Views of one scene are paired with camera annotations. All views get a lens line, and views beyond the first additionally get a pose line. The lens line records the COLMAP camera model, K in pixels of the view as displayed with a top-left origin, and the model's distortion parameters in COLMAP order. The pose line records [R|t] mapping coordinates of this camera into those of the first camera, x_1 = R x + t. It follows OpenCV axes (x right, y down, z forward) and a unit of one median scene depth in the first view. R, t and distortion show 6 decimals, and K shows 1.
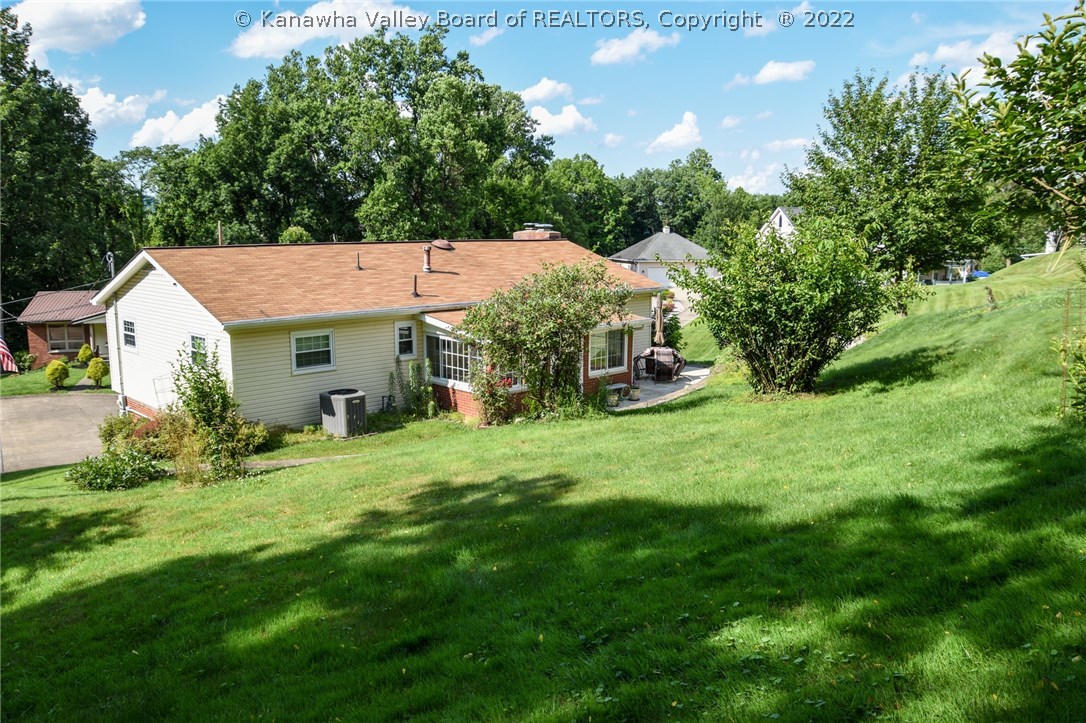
lens RADIAL K [[798.0, 0, 543.0], [0, 798.0, 361.5], [0, 0, 1]] dist [-0.118958, 0.000608]
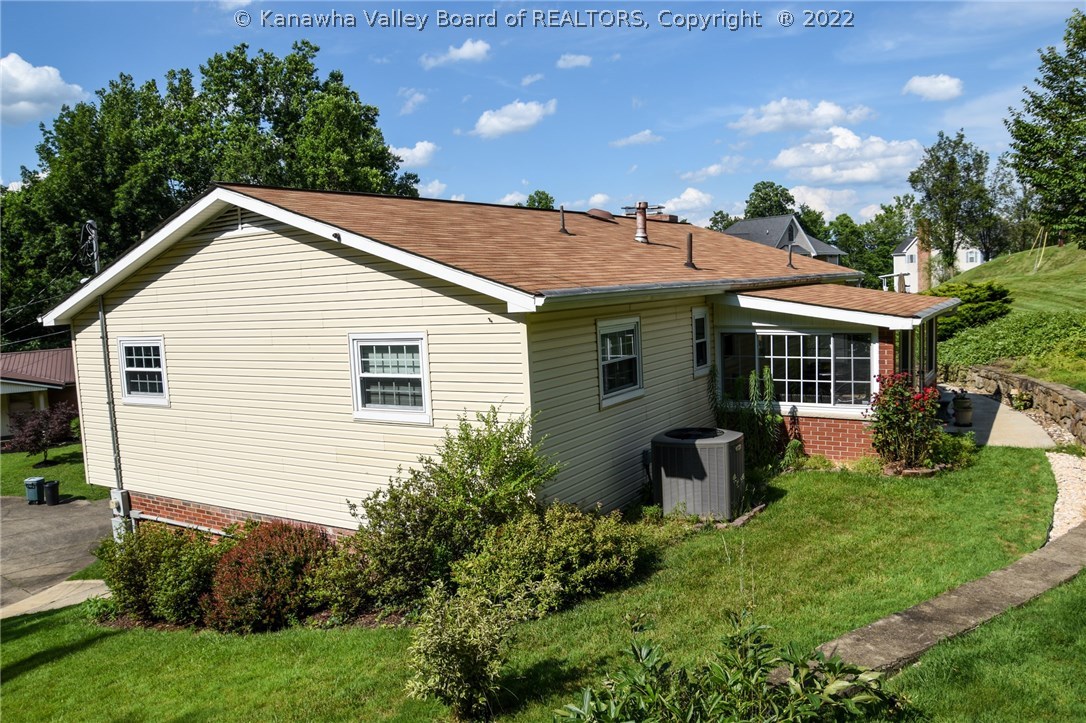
lens RADIAL K [[813.1, 0, 543.0], [0, 813.1, 361.5], [0, 0, 1]] dist [-0.052831, 0.001166]
pose [[0.978399, -0.070573, 0.194307, -0.085632], [0.082726, 0.995046, -0.055144, 0.002415], [-0.189453, 0.070027, 0.979390, 0.093761]]
